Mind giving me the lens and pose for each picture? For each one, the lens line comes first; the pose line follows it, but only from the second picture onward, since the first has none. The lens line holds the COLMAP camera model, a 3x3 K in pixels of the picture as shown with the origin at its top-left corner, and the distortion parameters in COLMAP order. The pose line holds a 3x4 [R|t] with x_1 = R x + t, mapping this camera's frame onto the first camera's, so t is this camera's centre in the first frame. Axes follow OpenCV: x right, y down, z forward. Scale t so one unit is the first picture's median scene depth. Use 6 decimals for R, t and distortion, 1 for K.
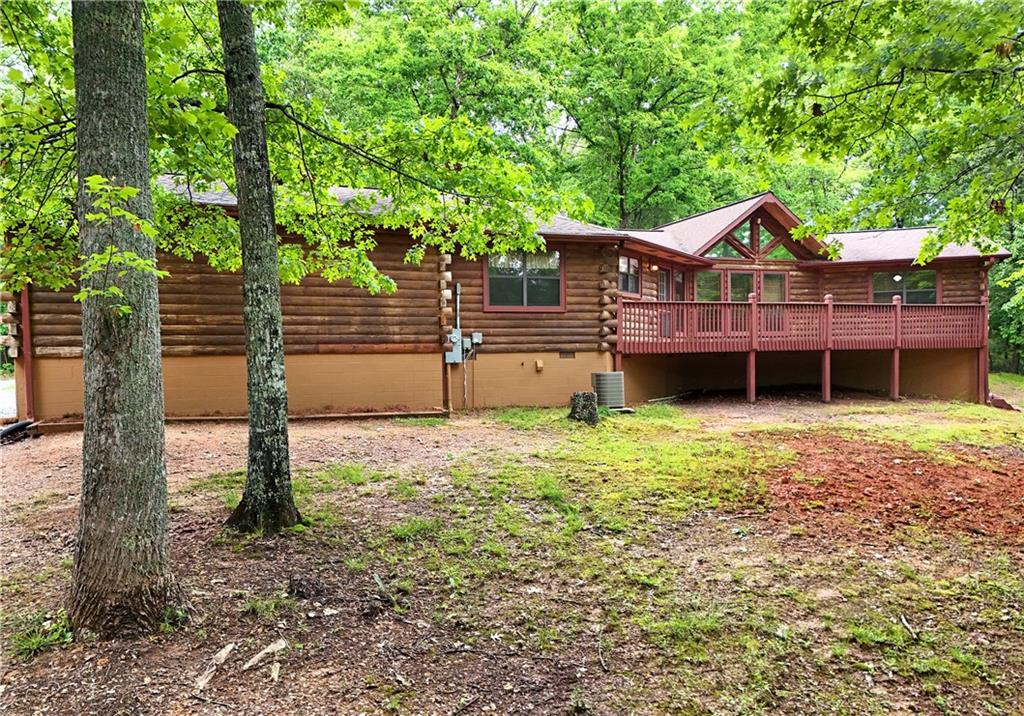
lens RADIAL K [[786.8, 0, 511.5], [0, 786.8, 389.9], [0, 0, 1]] dist [0.087831, -0.068656]
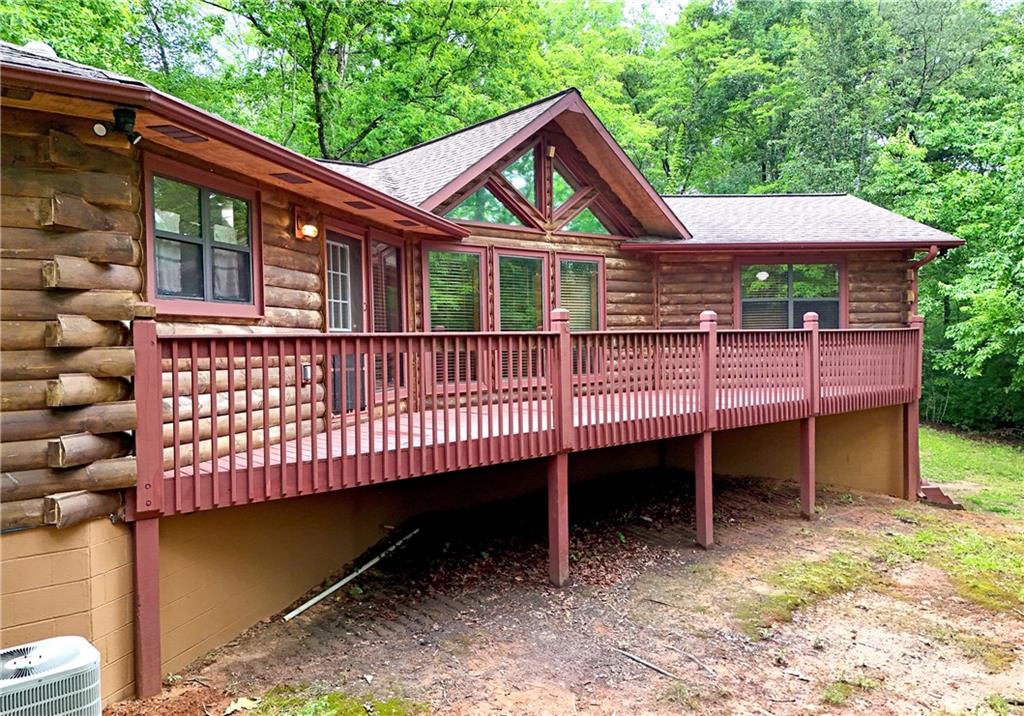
lens RADIAL K [[786.8, 0, 511.5], [0, 786.8, 389.9], [0, 0, 1]] dist [0.087831, -0.068656]
pose [[0.952267, -0.016523, 0.304820, 0.152994], [0.010142, 0.999695, 0.022505, -0.086092], [-0.305099, -0.018339, 0.952144, 0.604923]]
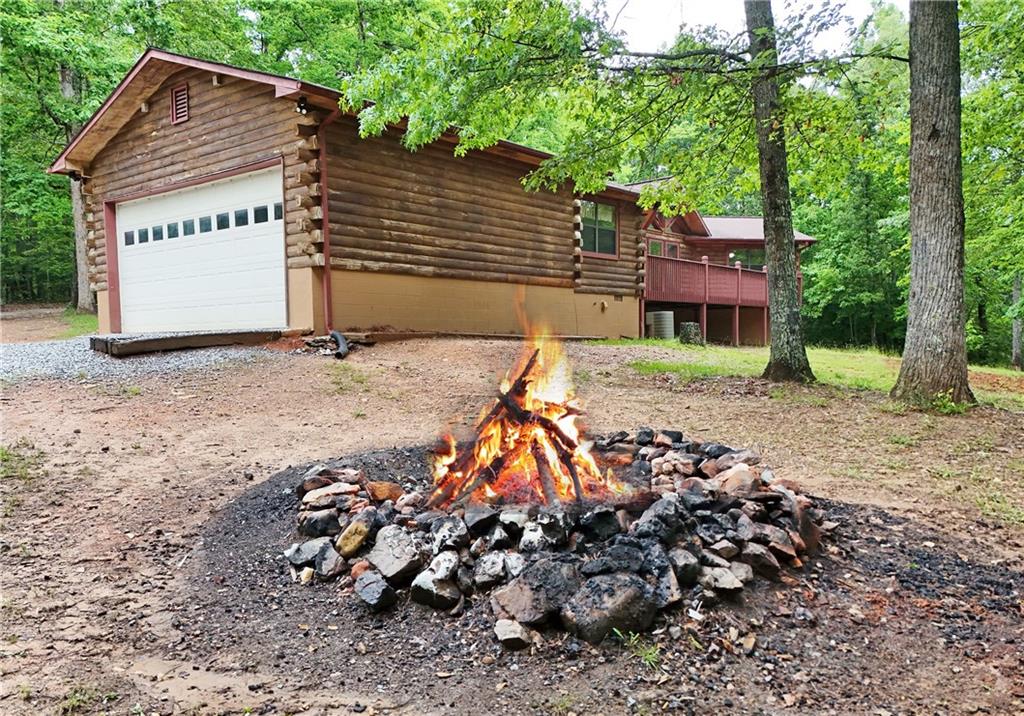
lens RADIAL K [[786.8, 0, 511.5], [0, 786.8, 389.9], [0, 0, 1]] dist [0.087831, -0.068656]
pose [[0.889145, -0.020275, 0.457175, -0.511550], [0.011032, 0.999677, 0.022878, 0.053145], [-0.457492, -0.015298, 0.889082, 0.029944]]
